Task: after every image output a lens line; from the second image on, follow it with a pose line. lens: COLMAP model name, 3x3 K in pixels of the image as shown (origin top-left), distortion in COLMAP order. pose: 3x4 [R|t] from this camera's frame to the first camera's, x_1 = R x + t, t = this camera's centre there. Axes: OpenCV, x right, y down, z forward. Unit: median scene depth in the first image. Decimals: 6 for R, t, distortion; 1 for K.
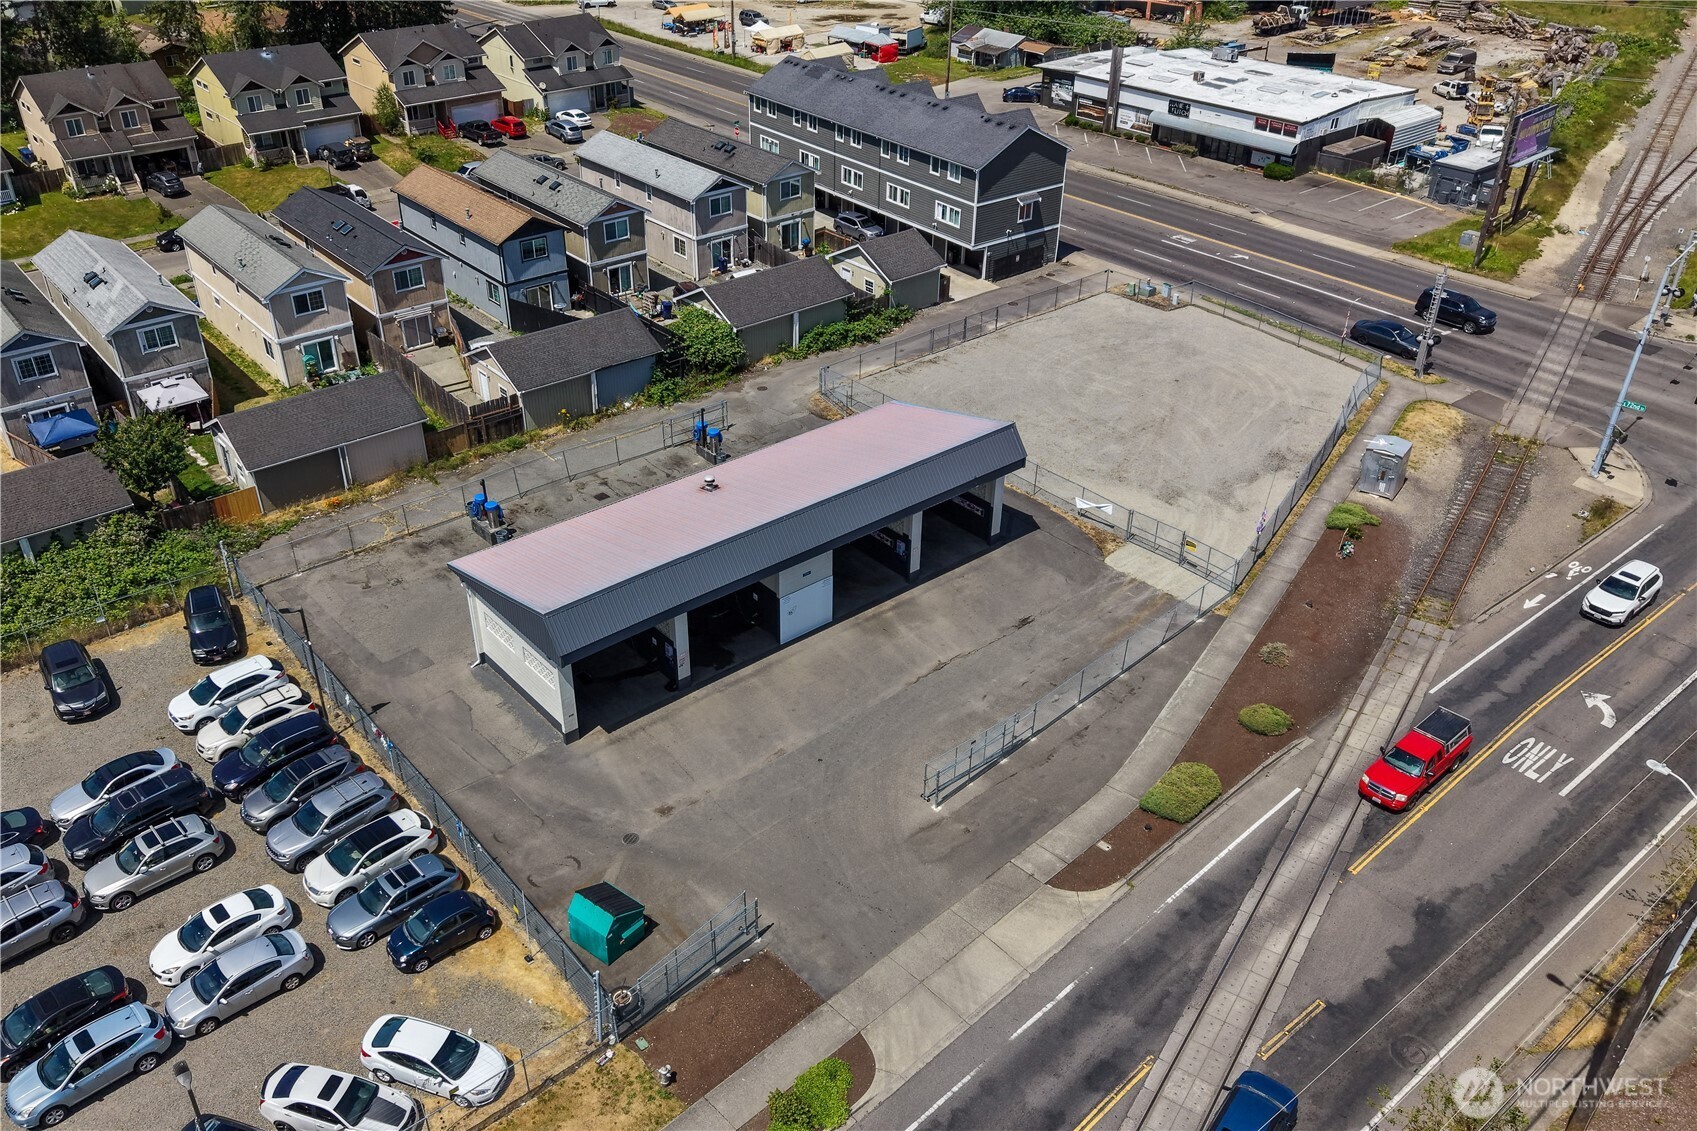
lens RADIAL K [[1348.3, 0, 805.9], [0, 1348.3, 567.6], [0, 0, 1]] dist [0.003371, -0.007462]
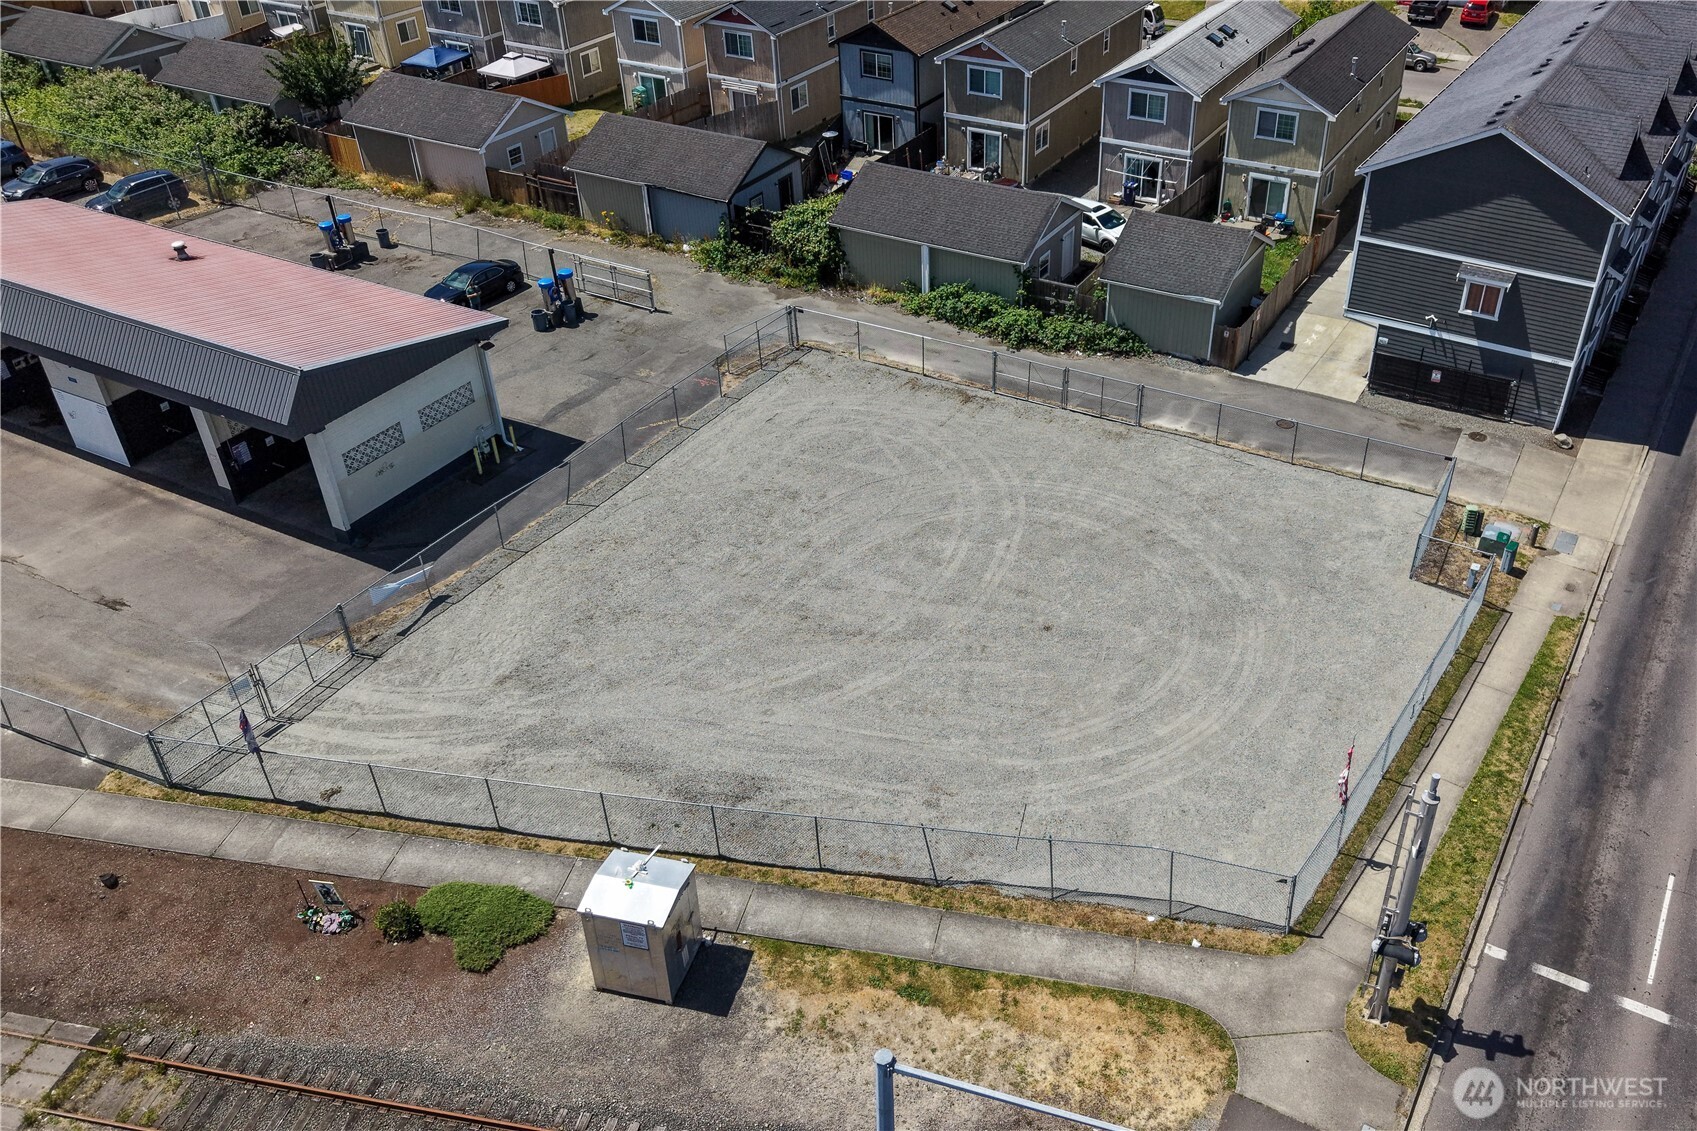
lens RADIAL K [[1375.1, 0, 981.0], [0, 1375.1, 584.7], [0, 0, 1]] dist [-0.001008, 0.001390]
pose [[0.392579, 0.542804, -0.742459, 0.631239], [-0.486631, 0.807602, 0.333121, -0.307872], [0.780430, 0.230527, 0.581193, 0.693540]]
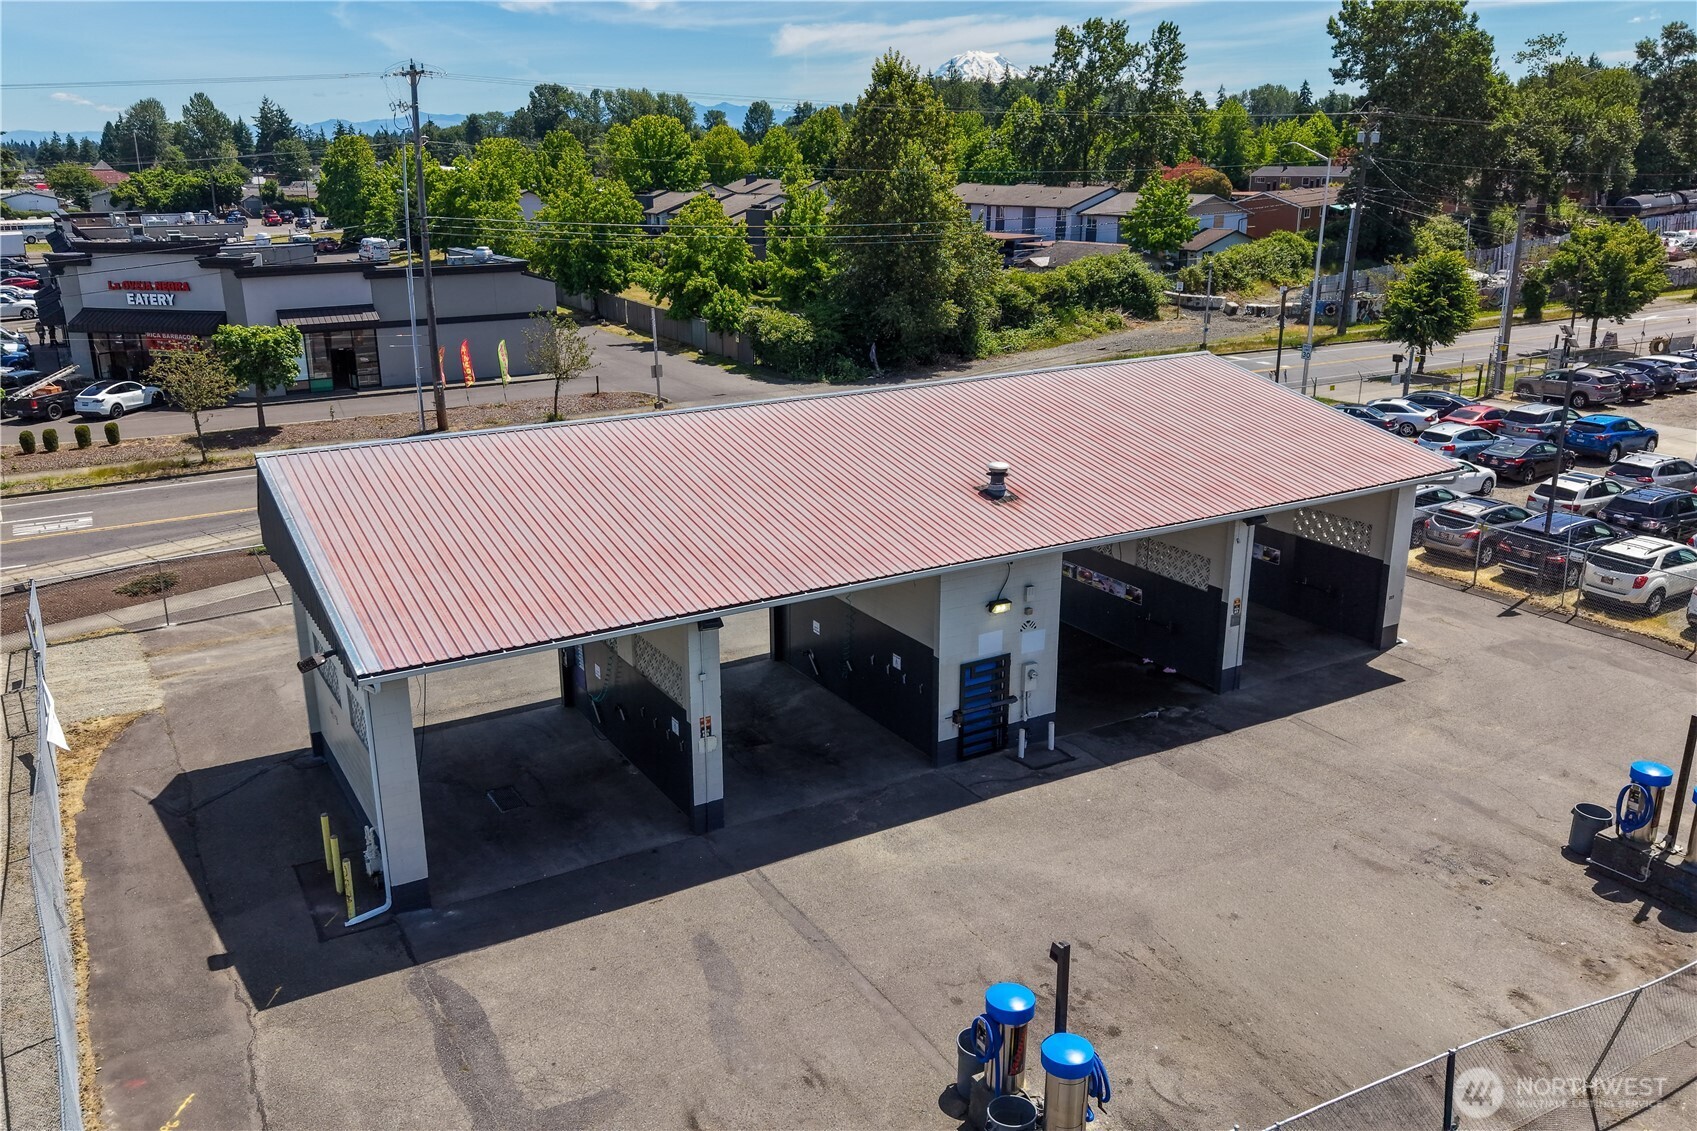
lens RADIAL K [[1348.3, 0, 805.9], [0, 1348.3, 567.6], [0, 0, 1]] dist [0.003371, -0.007462]
pose [[-0.985013, -0.032595, 0.169370, -0.062971], [0.106914, 0.655175, 0.747874, -0.290046], [-0.135344, 0.754774, -0.641871, 0.979932]]
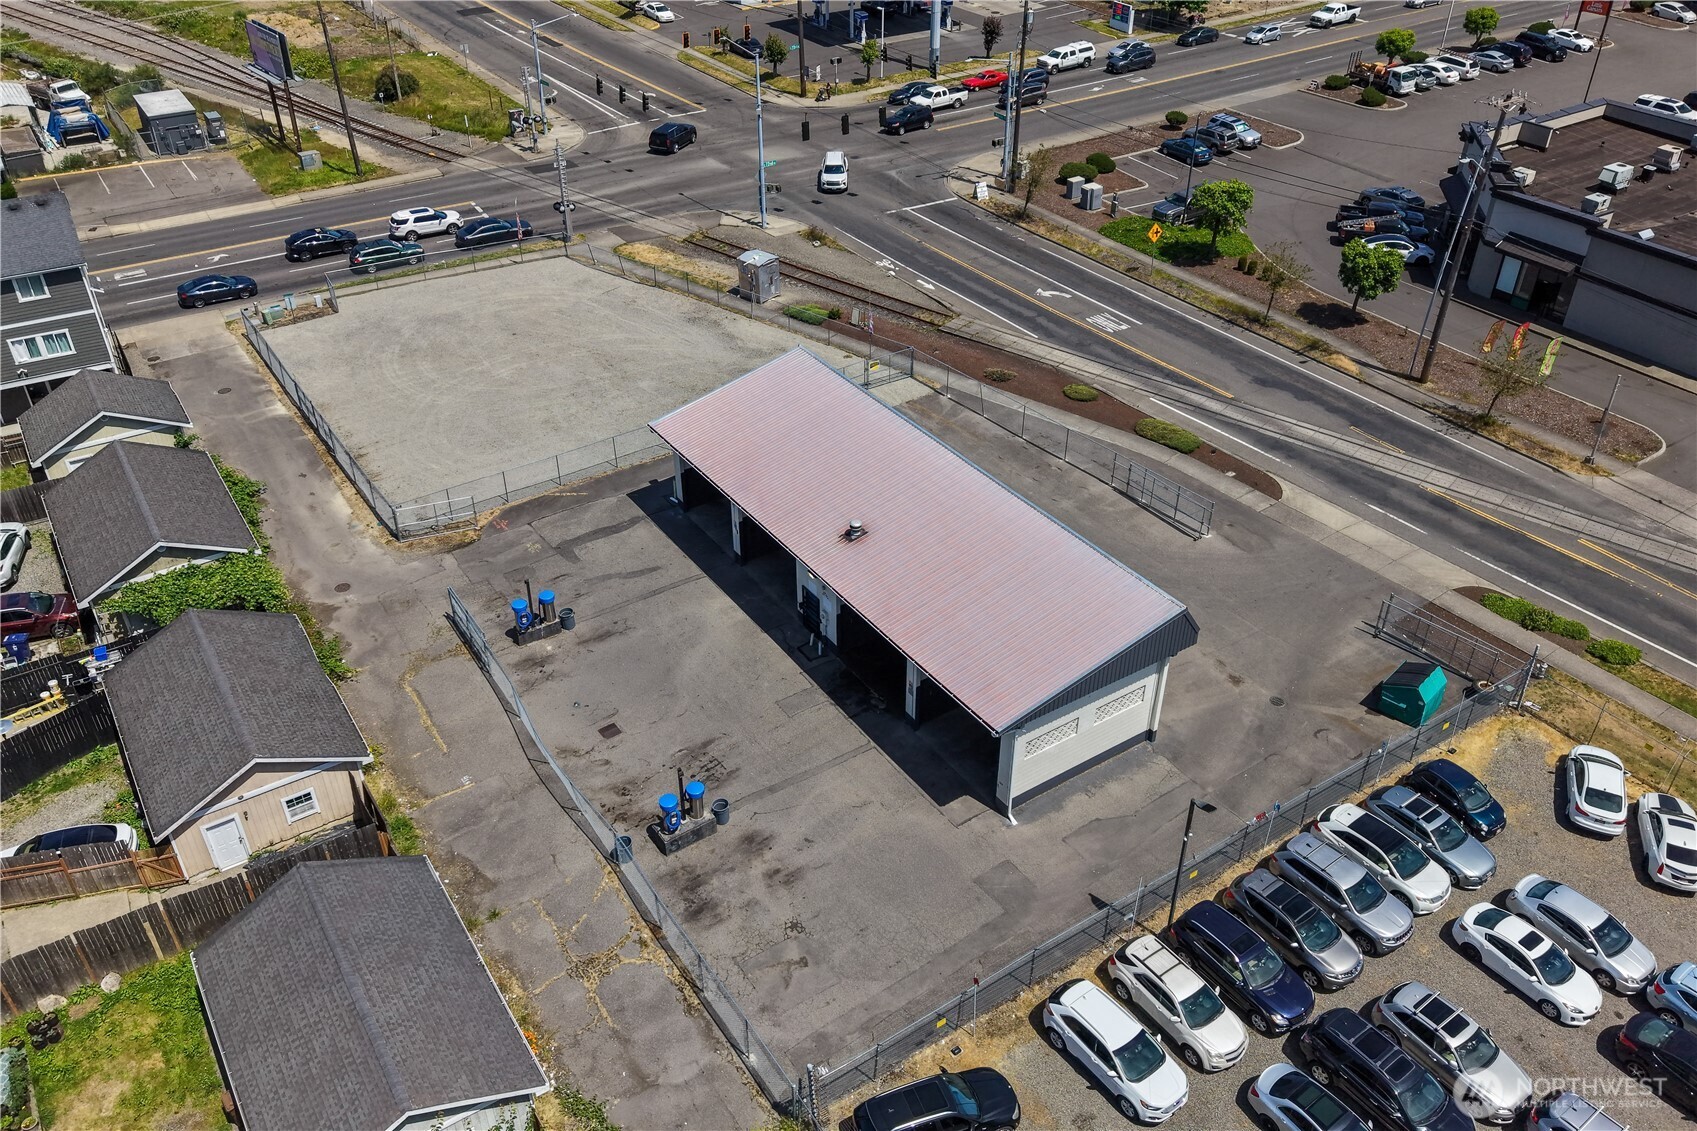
lens RADIAL K [[1307.4, 0, 856.1], [0, 1307.4, 568.8], [0, 0, 1]] dist [0.065578, -0.137497]
pose [[0.090714, -0.568423, 0.817720, -0.576347], [0.522695, 0.726092, 0.446745, -0.312284], [-0.847680, 0.386892, 0.362979, 0.517816]]
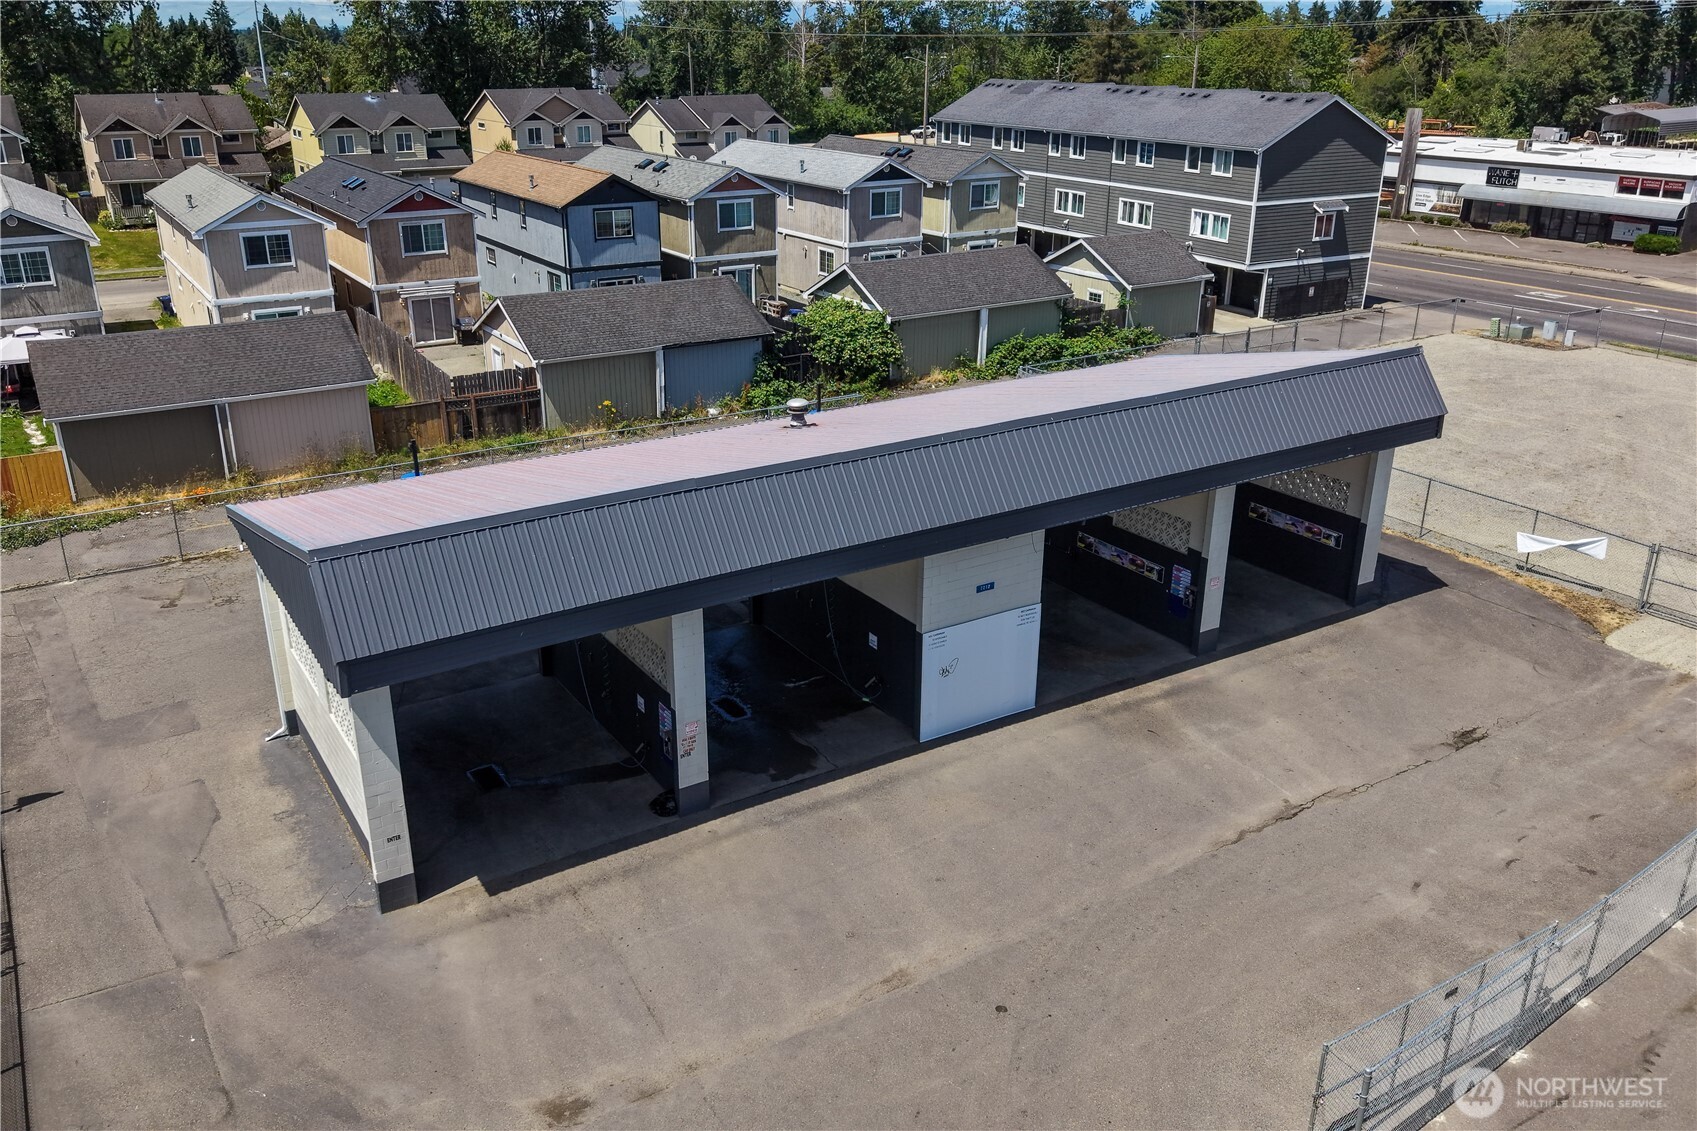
lens RADIAL K [[1348.3, 0, 805.9], [0, 1348.3, 567.6], [0, 0, 1]] dist [0.003371, -0.007462]
pose [[0.989743, 0.050053, -0.133806, 0.000582], [-0.073227, 0.981962, -0.174324, 0.058620], [0.122667, 0.182334, 0.975555, 0.386127]]
